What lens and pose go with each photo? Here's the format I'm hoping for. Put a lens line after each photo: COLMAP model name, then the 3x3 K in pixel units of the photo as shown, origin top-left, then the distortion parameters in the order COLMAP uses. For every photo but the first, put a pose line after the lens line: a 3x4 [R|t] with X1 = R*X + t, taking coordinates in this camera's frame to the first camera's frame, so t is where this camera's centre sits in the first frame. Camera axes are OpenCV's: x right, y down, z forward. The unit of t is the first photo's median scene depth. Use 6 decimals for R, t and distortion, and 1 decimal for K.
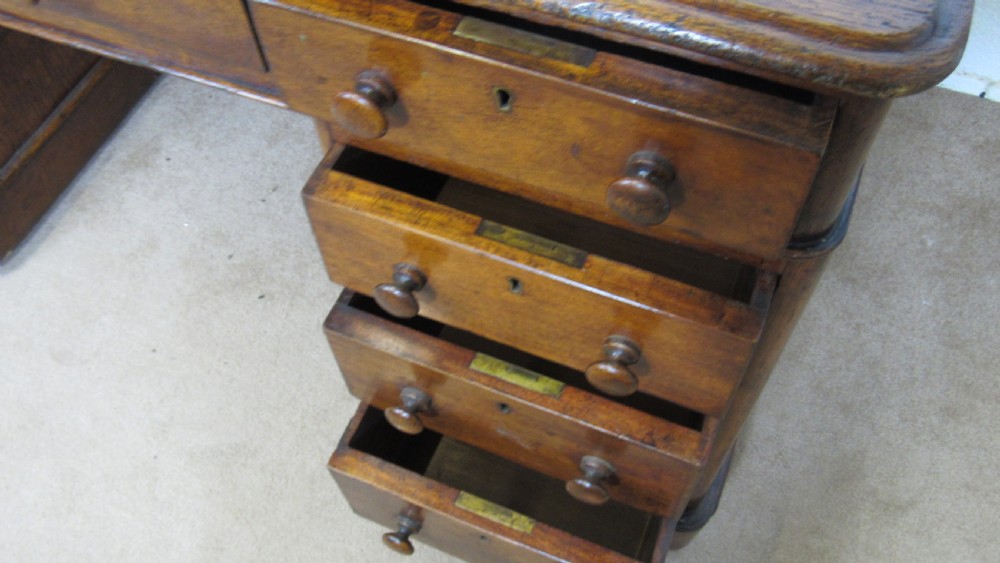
lens RADIAL K [[861.5, 0, 505.7], [0, 861.5, 274.5], [0, 0, 1]] dist [-0.047881, 0.016662]
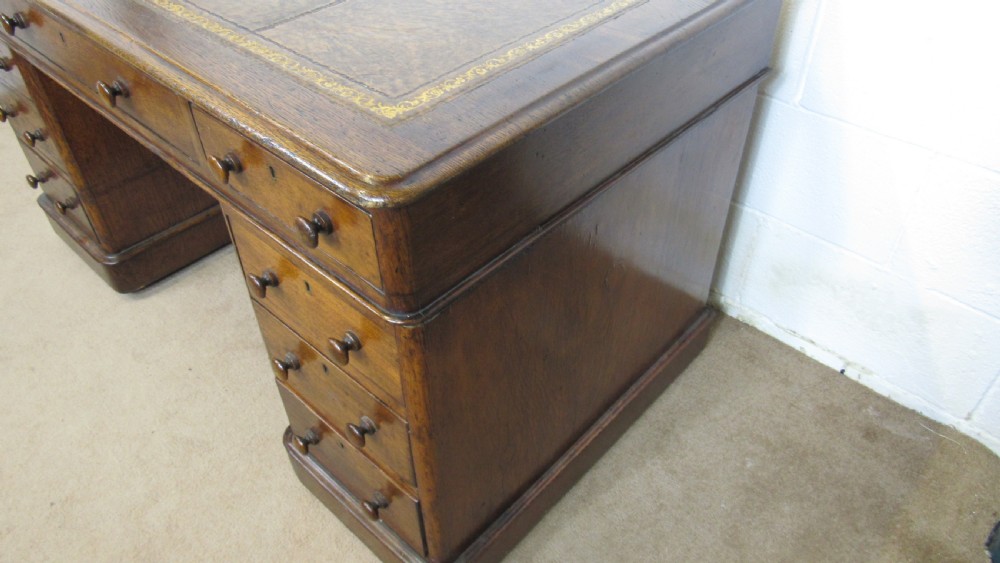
lens RADIAL K [[718.0, 0, 508.5], [0, 718.0, 280.7], [0, 0, 1]] dist [-0.033122, 0.013910]
pose [[0.938701, 0.249214, -0.238186, 0.347514], [-0.304583, 0.923179, -0.234456, 0.066299], [0.161459, 0.292631, 0.942496, -0.119064]]
